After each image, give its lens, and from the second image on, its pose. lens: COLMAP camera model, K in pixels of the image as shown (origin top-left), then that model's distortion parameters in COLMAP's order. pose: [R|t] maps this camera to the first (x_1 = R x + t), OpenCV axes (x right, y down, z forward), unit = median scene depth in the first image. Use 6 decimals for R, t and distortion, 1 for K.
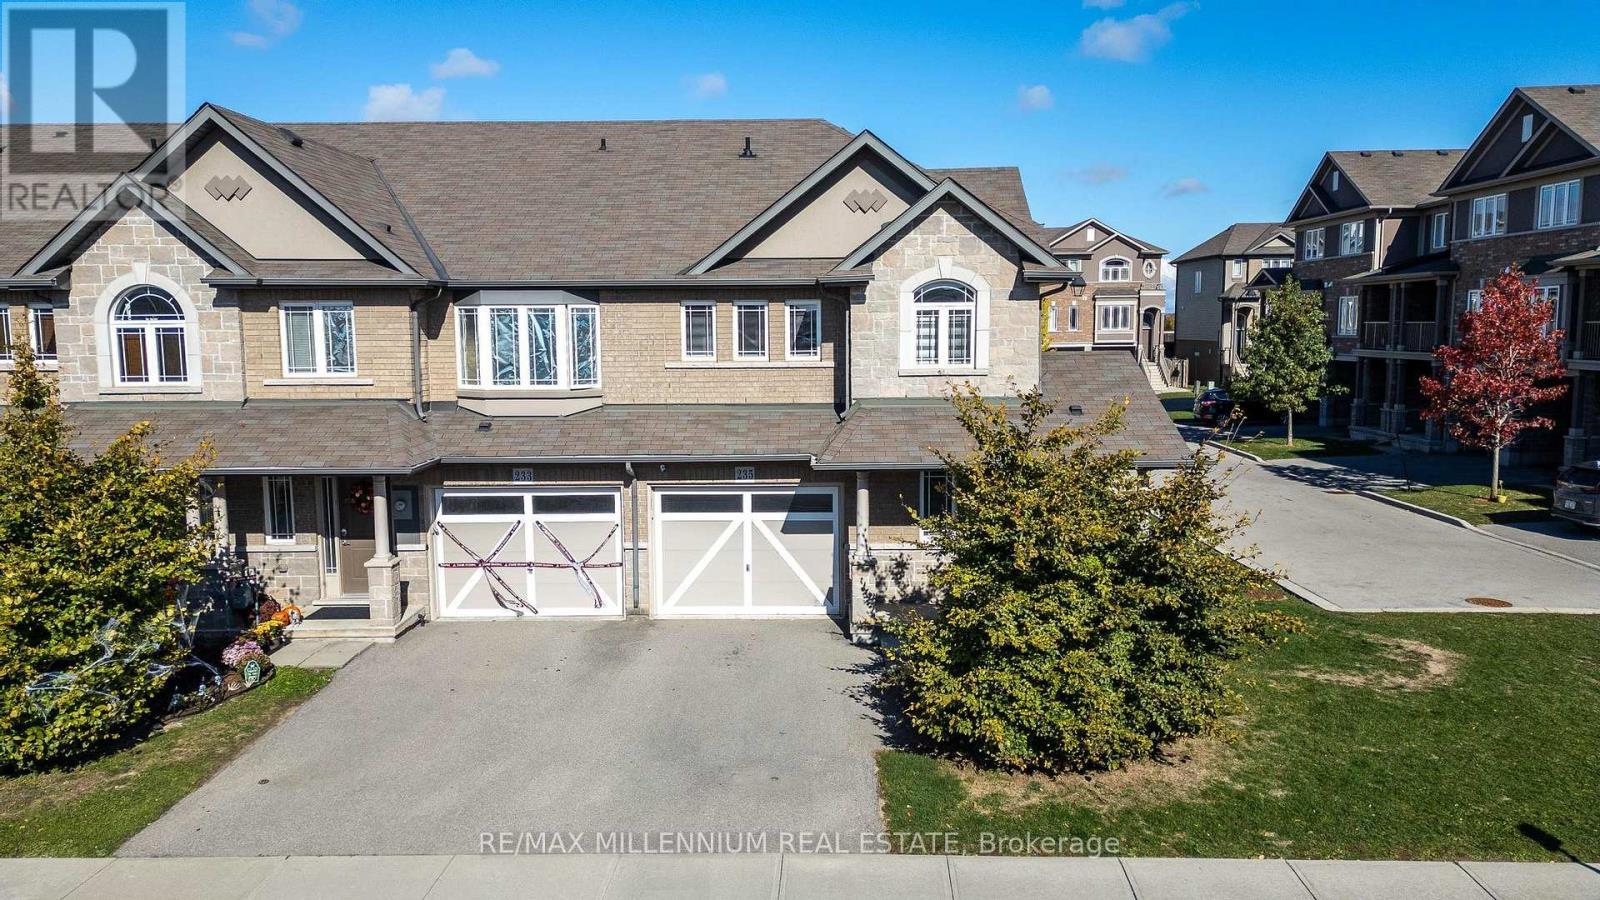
lens RADIAL K [[1141.3, 0, 791.3], [0, 1141.3, 446.4], [0, 0, 1]] dist [0.067016, -0.063066]
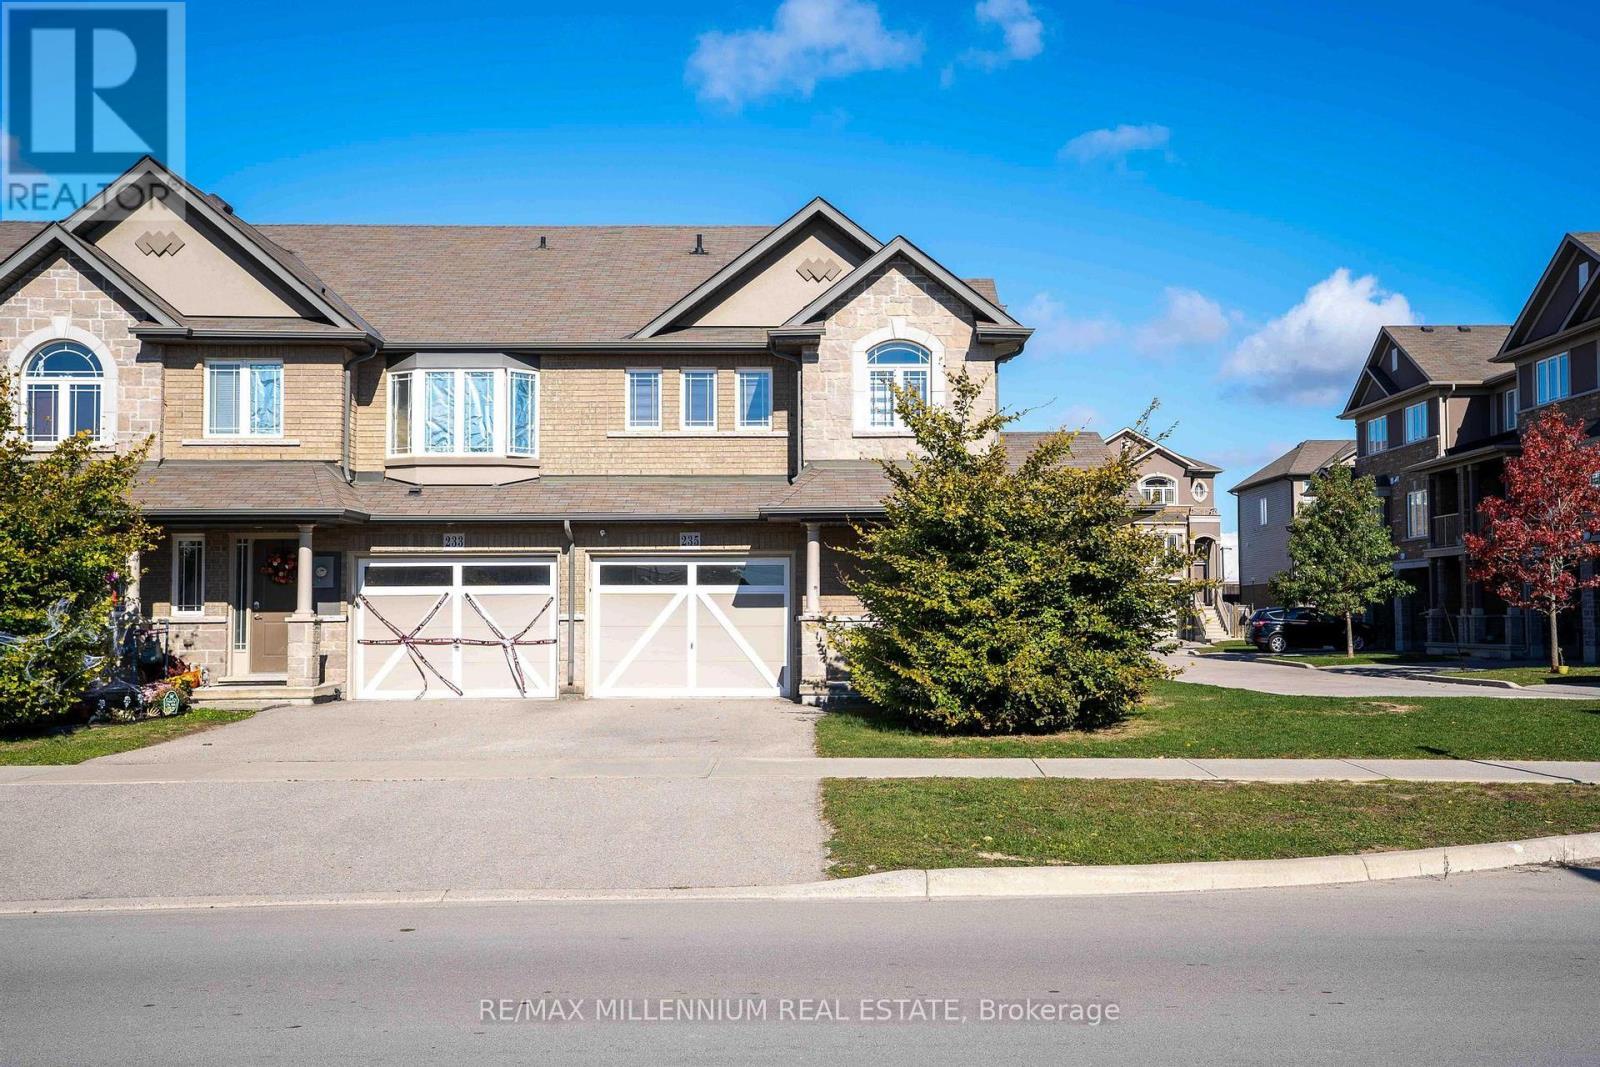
lens RADIAL K [[1559.5, 0, 802.7], [0, 1559.5, 533.6], [0, 0, 1]] dist [0.066310, 0.000000]
pose [[0.999614, 0.007255, 0.026830, 0.017203], [-0.002717, 0.986212, -0.165464, 0.229482], [-0.027660, 0.165328, 0.985851, -0.273616]]
